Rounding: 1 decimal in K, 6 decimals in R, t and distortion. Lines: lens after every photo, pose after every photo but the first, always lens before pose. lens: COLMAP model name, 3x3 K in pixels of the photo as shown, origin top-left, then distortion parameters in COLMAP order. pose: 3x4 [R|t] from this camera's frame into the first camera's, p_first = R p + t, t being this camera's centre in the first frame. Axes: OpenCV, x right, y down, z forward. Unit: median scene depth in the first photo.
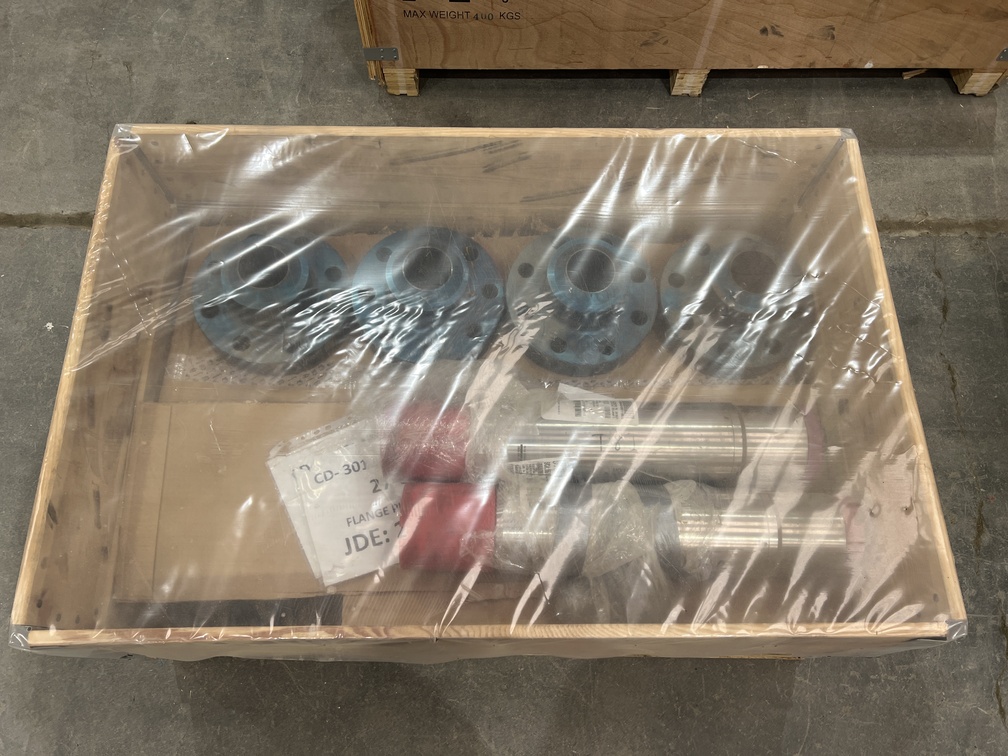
lens RADIAL K [[763.2, 0, 505.6], [0, 763.2, 378.7], [0, 0, 1]] dist [0.039314, -0.055125]
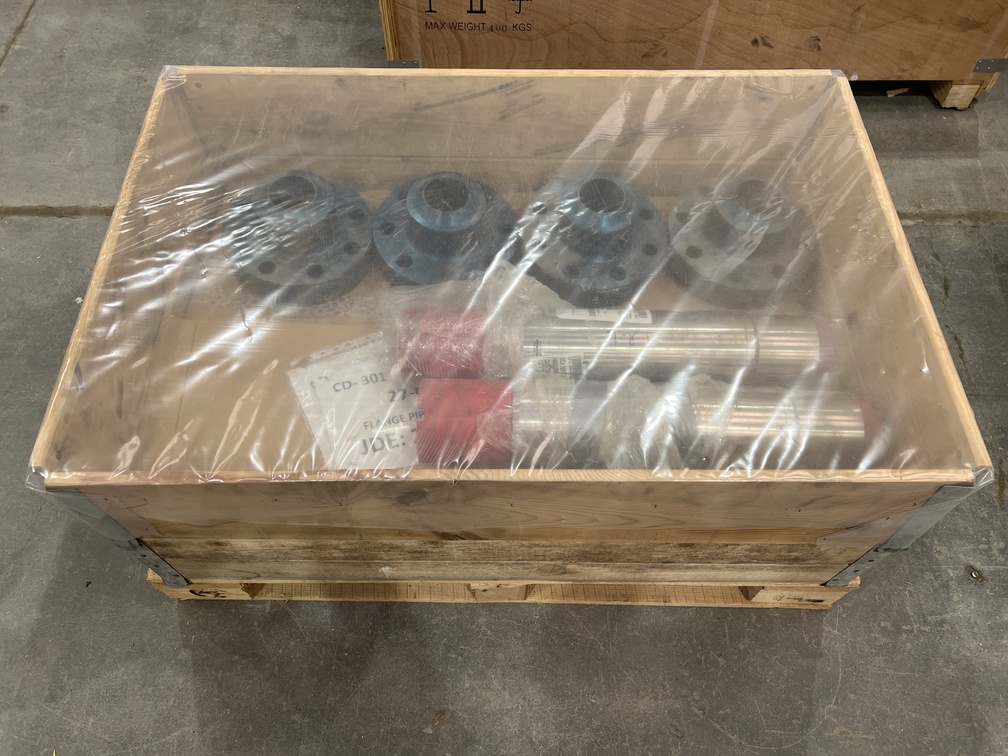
lens RADIAL K [[763.2, 0, 502.1], [0, 763.2, 381.8], [0, 0, 1]] dist [0.039314, -0.055125]
pose [[0.999930, 0.000704, -0.011808, -0.011276], [-0.002674, 0.985840, -0.167669, 0.249992], [0.011523, 0.167689, 0.985773, 0.002084]]
